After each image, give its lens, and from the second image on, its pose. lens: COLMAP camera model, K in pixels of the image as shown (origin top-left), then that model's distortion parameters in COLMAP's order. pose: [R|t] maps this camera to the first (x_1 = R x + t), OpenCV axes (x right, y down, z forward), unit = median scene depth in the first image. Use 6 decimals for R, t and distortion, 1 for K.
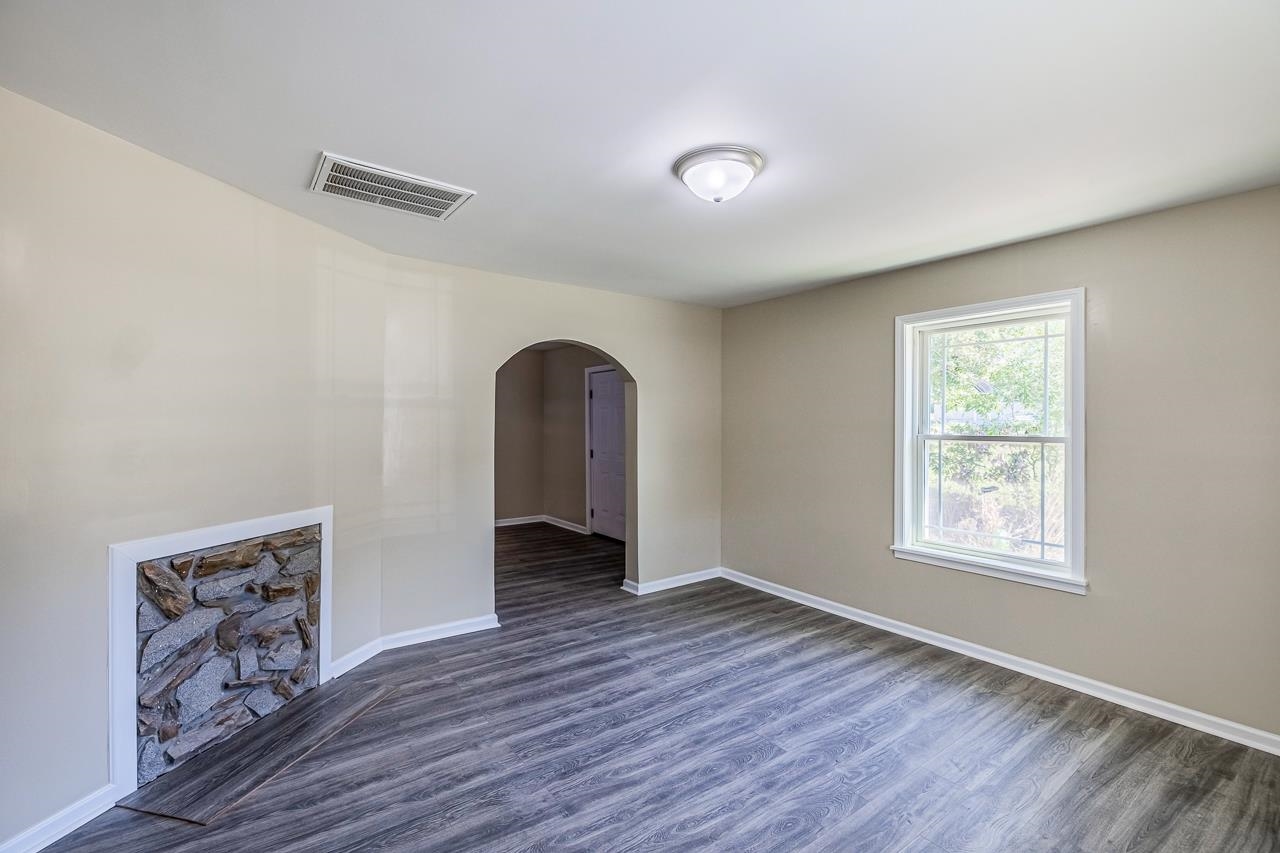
lens RADIAL K [[544.1, 0, 610.5], [0, 544.1, 429.2], [0, 0, 1]] dist [-0.000035, -0.000390]
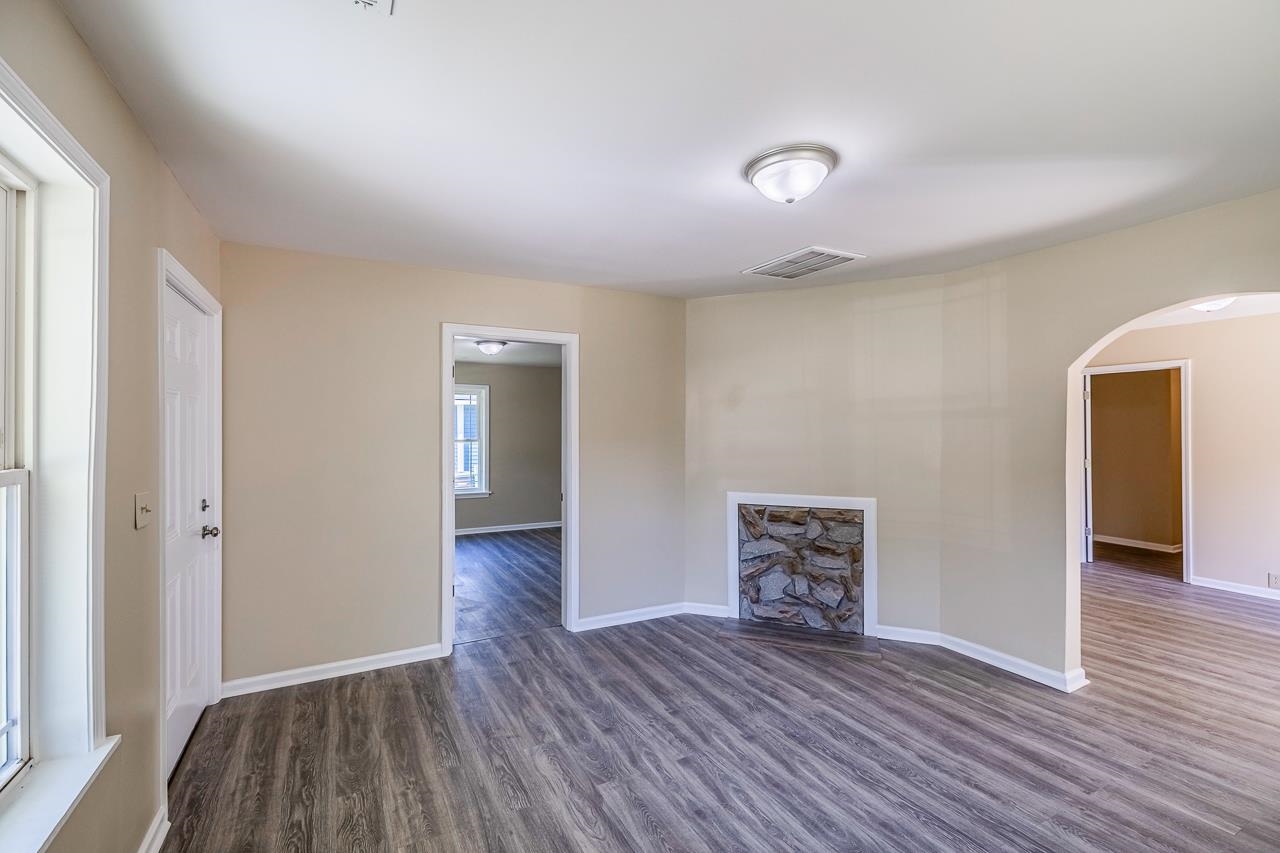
lens RADIAL K [[544.1, 0, 610.5], [0, 544.1, 429.2], [0, 0, 1]] dist [-0.000035, -0.000390]
pose [[-0.132080, -0.008144, -0.991206, 0.974650], [-0.006782, 0.999950, -0.007313, -0.008380], [0.991216, 0.005756, -0.132128, 0.663163]]
